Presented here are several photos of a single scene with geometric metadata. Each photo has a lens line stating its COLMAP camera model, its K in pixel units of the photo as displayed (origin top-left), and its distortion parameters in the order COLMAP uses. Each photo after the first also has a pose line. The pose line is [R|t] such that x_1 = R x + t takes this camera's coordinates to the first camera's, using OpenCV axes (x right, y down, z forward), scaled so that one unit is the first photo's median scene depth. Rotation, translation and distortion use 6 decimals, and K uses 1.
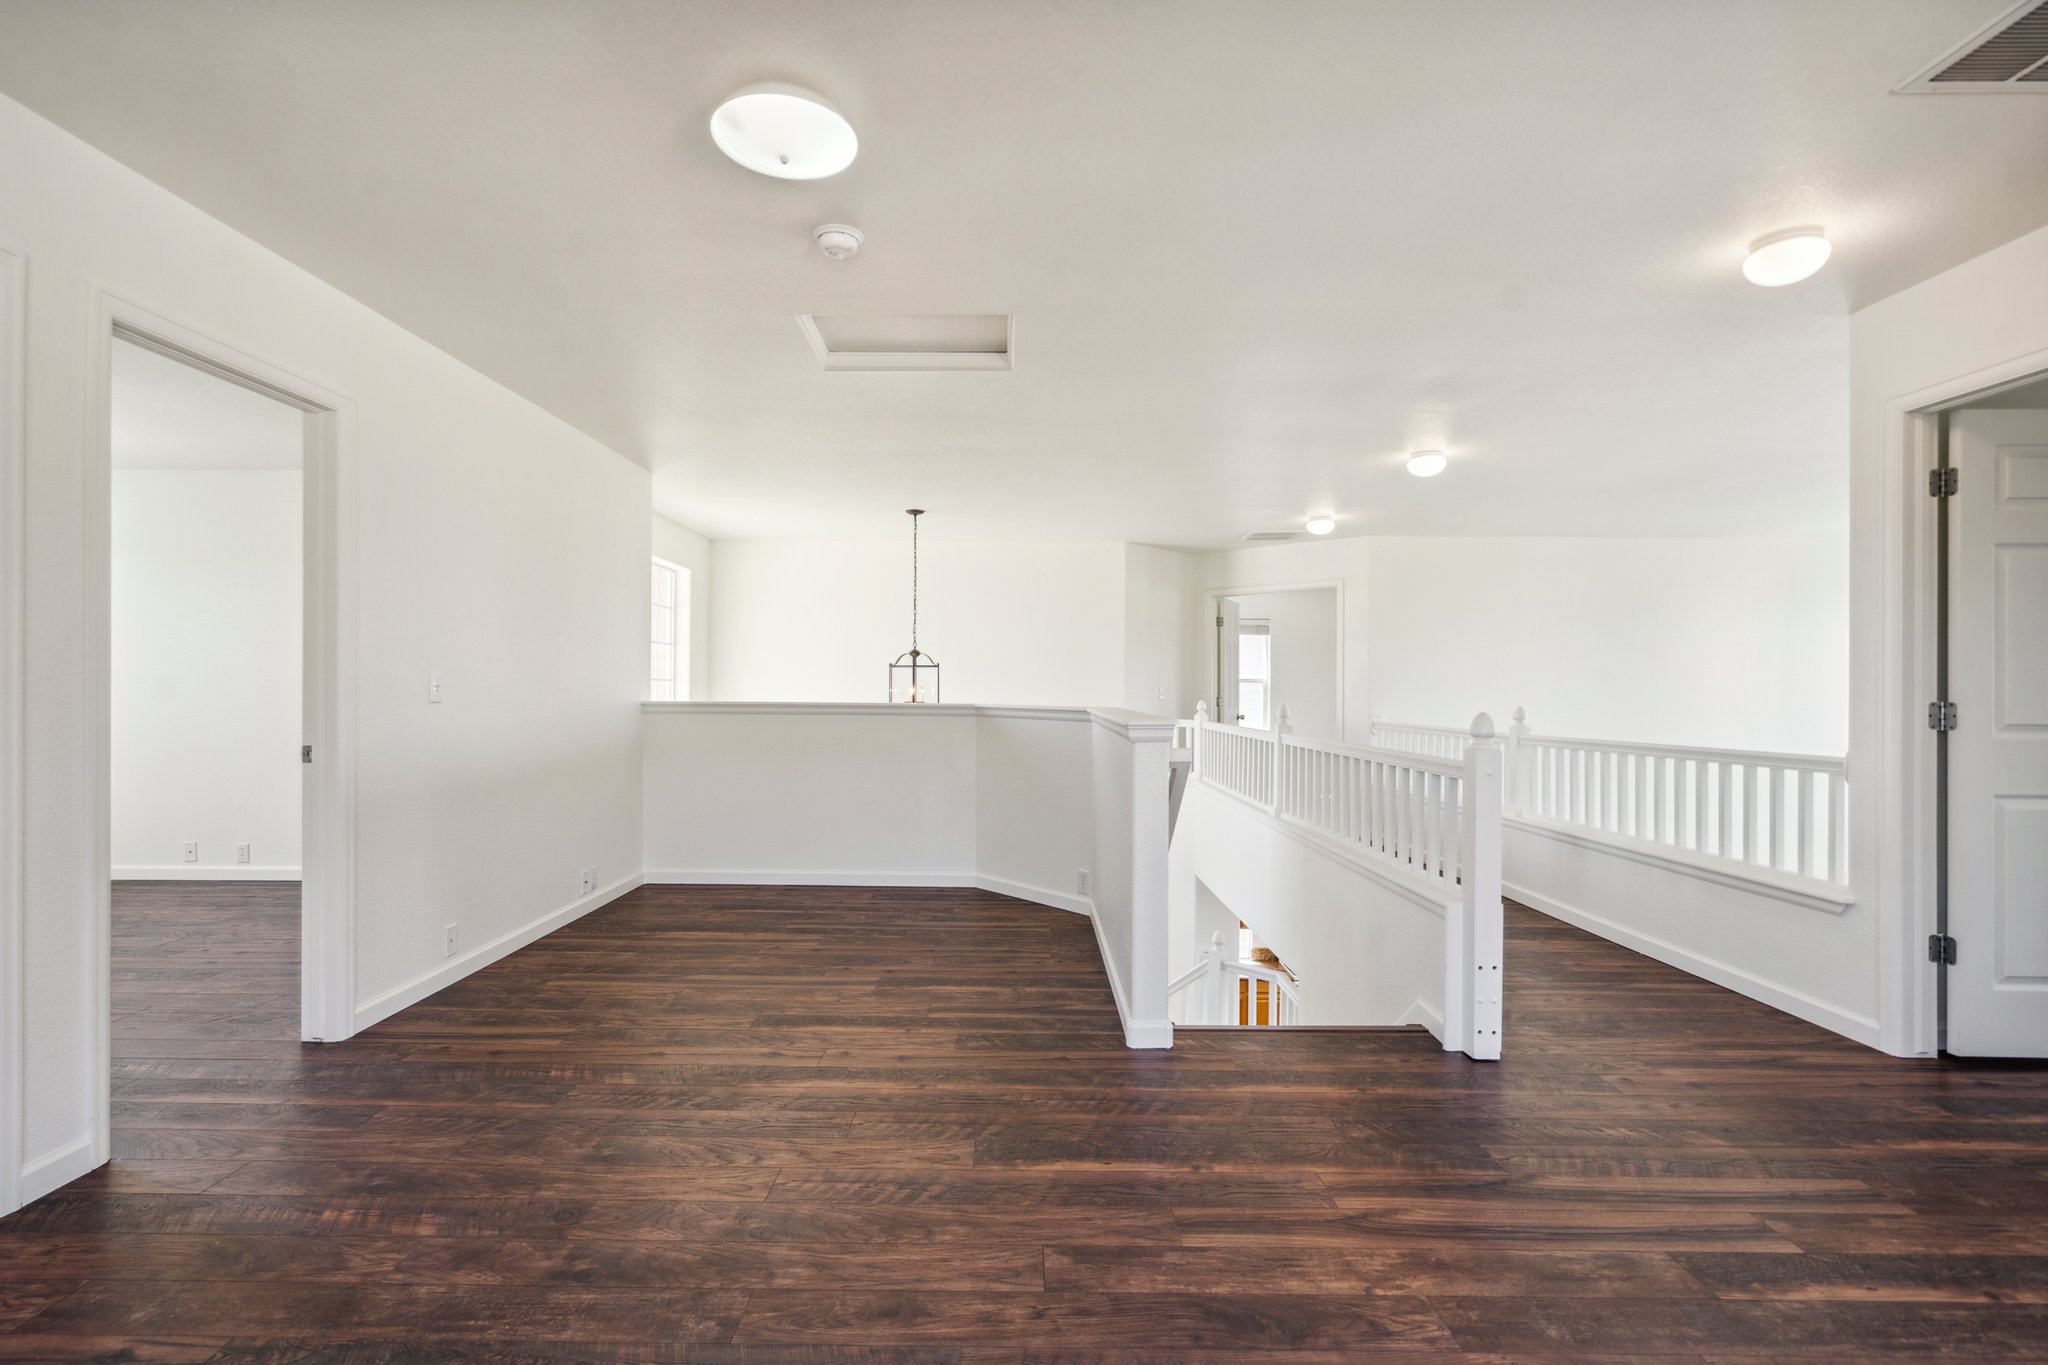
lens RADIAL K [[953.1, 0, 1021.6], [0, 953.1, 690.2], [0, 0, 1]] dist [-0.004943, 0.003008]
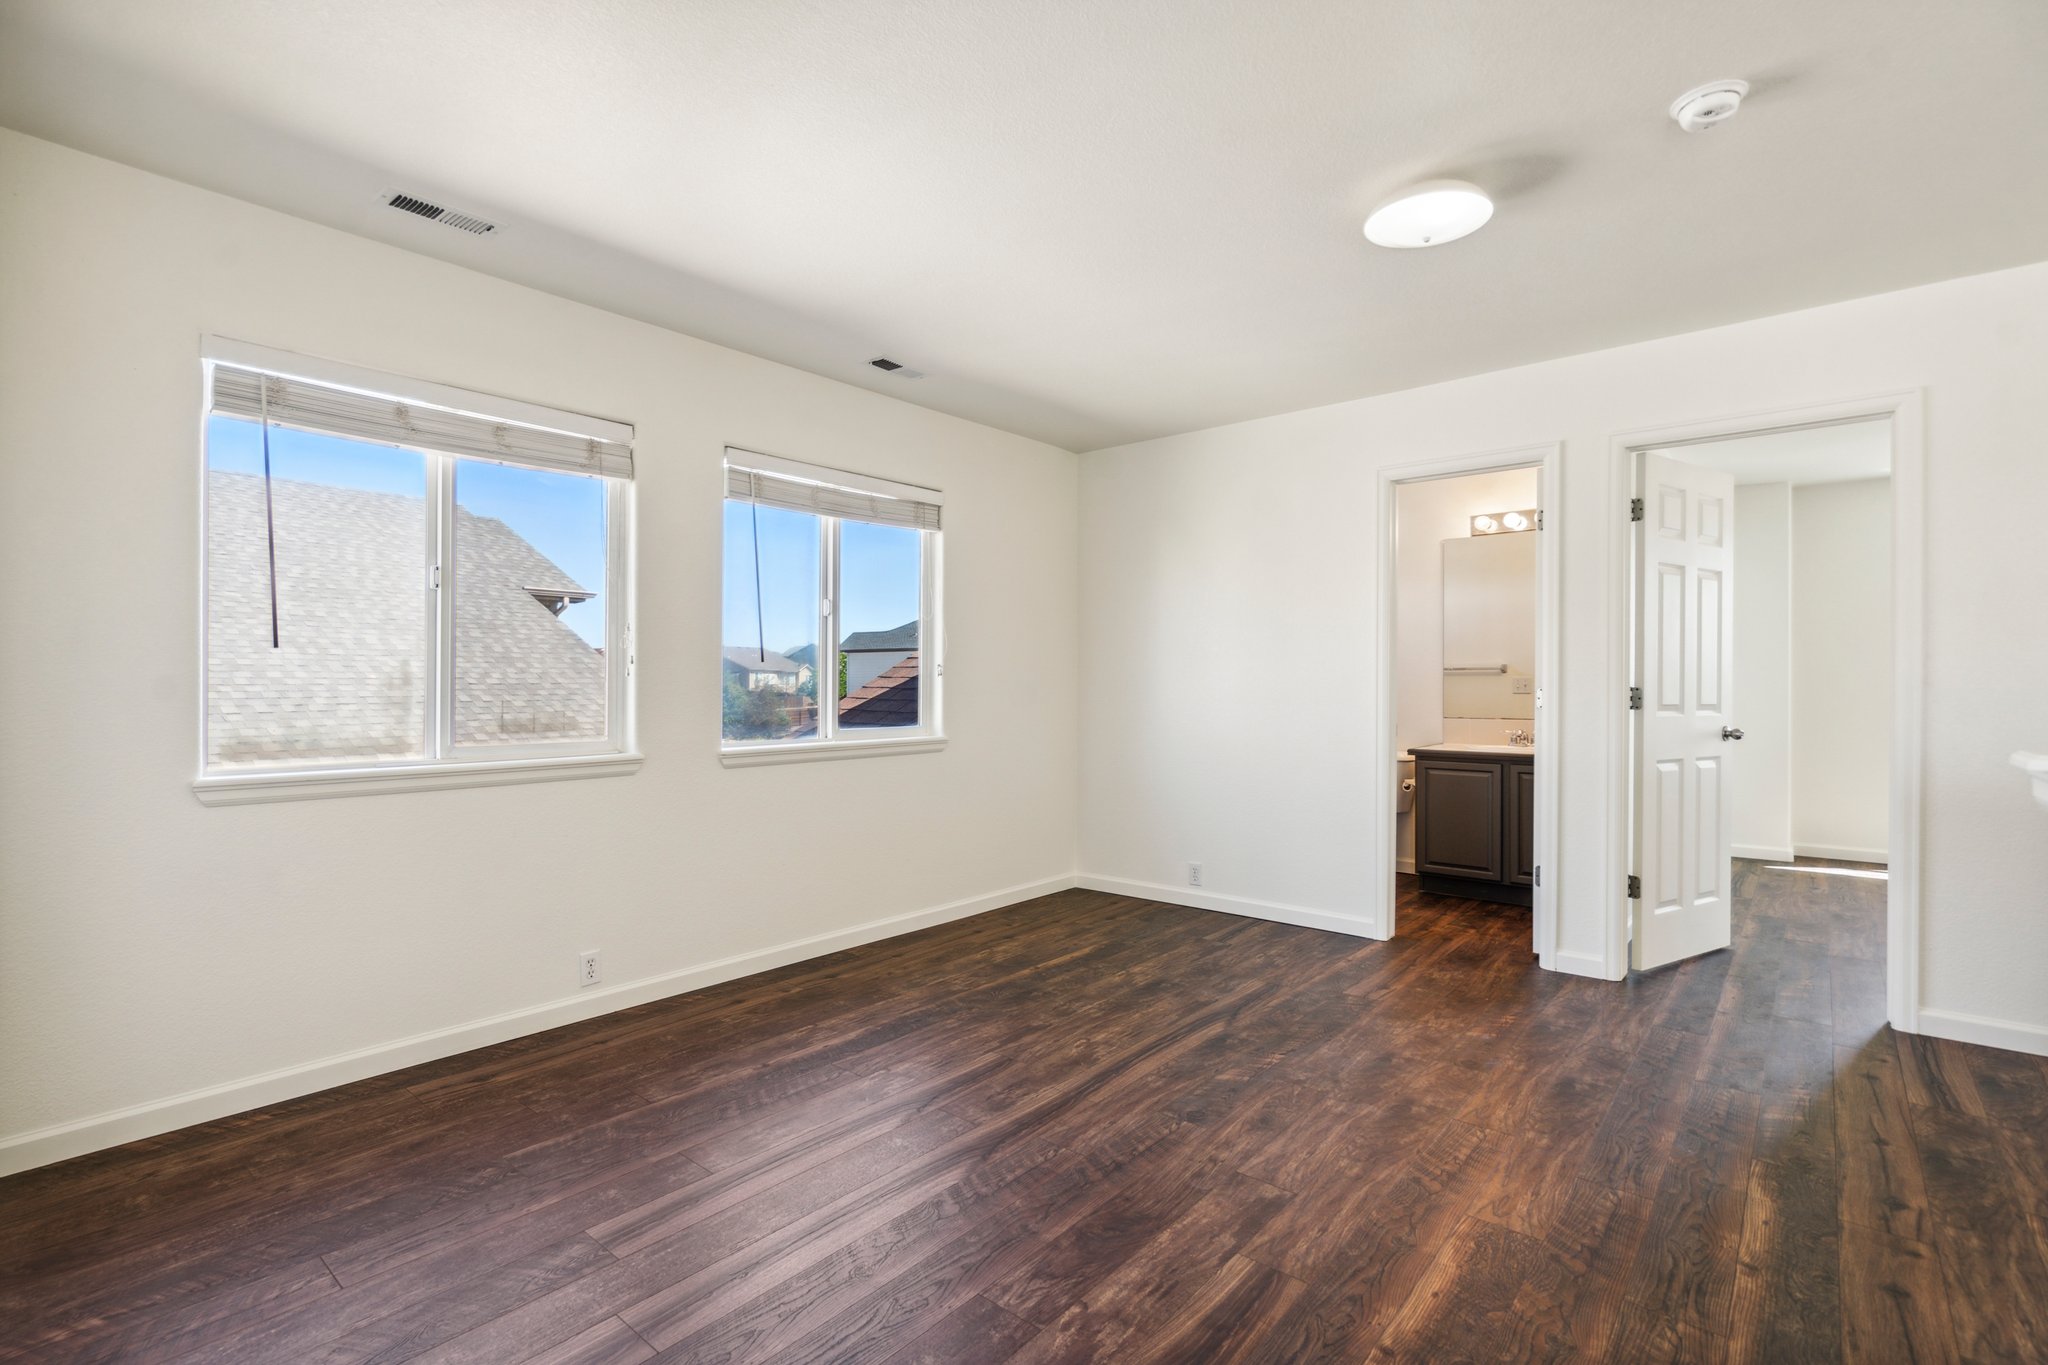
lens RADIAL K [[953.1, 0, 1026.1], [0, 953.1, 687.0], [0, 0, 1]] dist [-0.004943, 0.003008]
pose [[-0.642422, -0.002147, -0.766348, 1.139907], [-0.001850, 0.999998, -0.001250, -0.000016], [0.766349, 0.000615, -0.642424, 1.566176]]
